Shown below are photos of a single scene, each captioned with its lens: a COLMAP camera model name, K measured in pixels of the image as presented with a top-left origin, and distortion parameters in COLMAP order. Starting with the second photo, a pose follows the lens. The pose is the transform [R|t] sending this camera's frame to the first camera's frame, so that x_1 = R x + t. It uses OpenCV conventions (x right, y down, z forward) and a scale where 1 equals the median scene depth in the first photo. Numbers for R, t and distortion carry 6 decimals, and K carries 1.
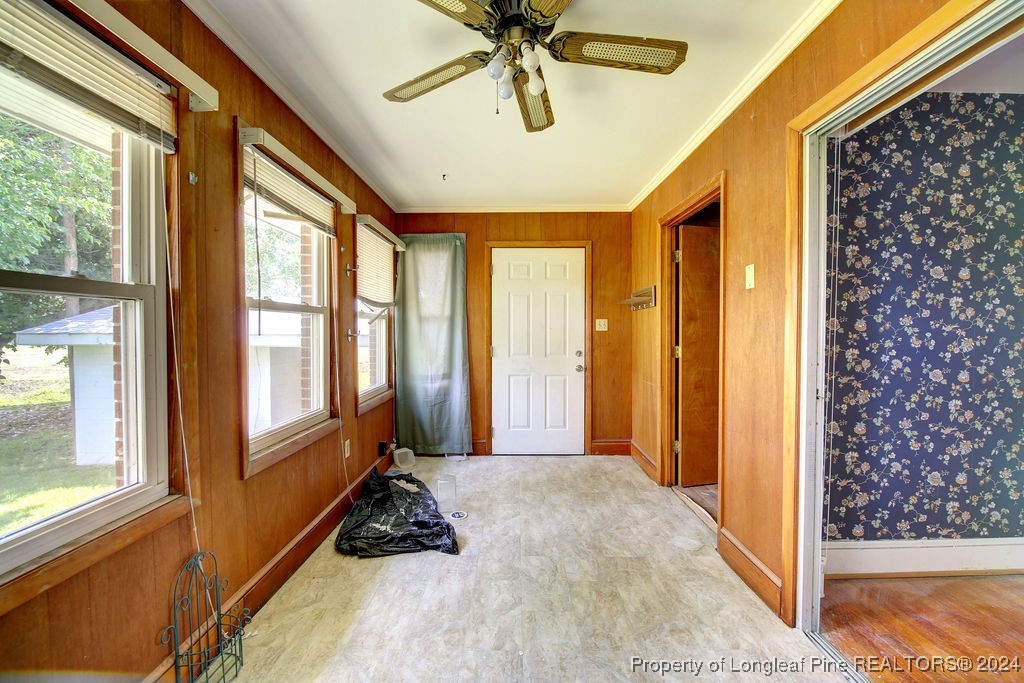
lens RADIAL K [[414.8, 0, 513.0], [0, 414.8, 338.8], [0, 0, 1]] dist [-0.007267, -0.005004]
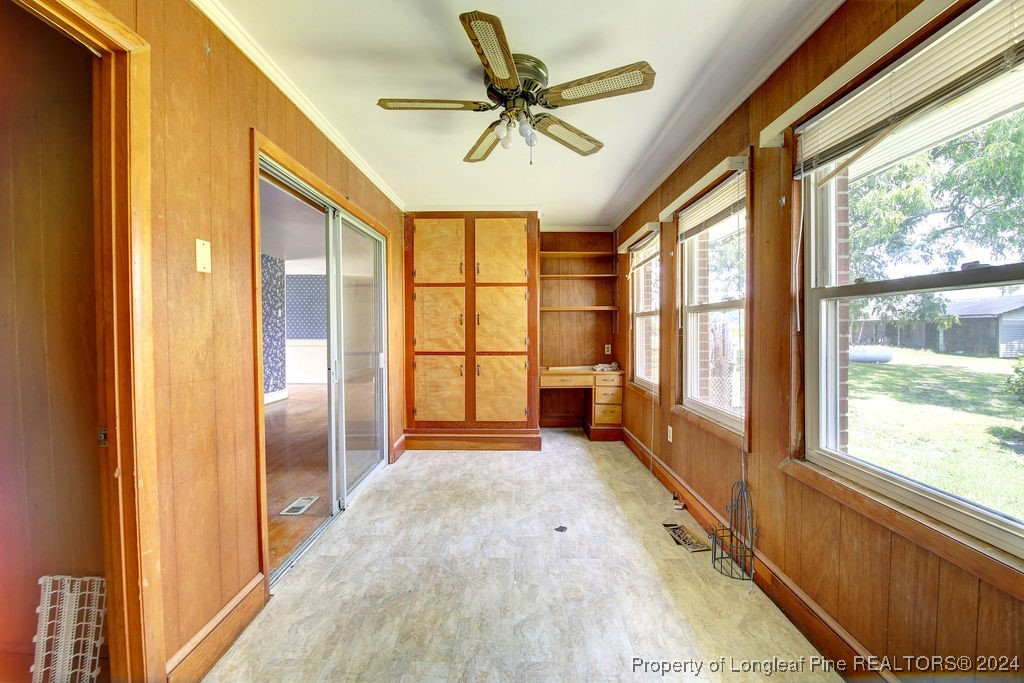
lens RADIAL K [[392.9, 0, 512.0], [0, 392.9, 341.5], [0, 0, 1]] dist [-0.008789, -0.004074]
pose [[-0.999976, 0.006165, -0.003181, 0.023368], [0.005980, 0.998456, 0.055218, -0.034769], [0.003517, 0.055197, -0.998469, 1.828370]]
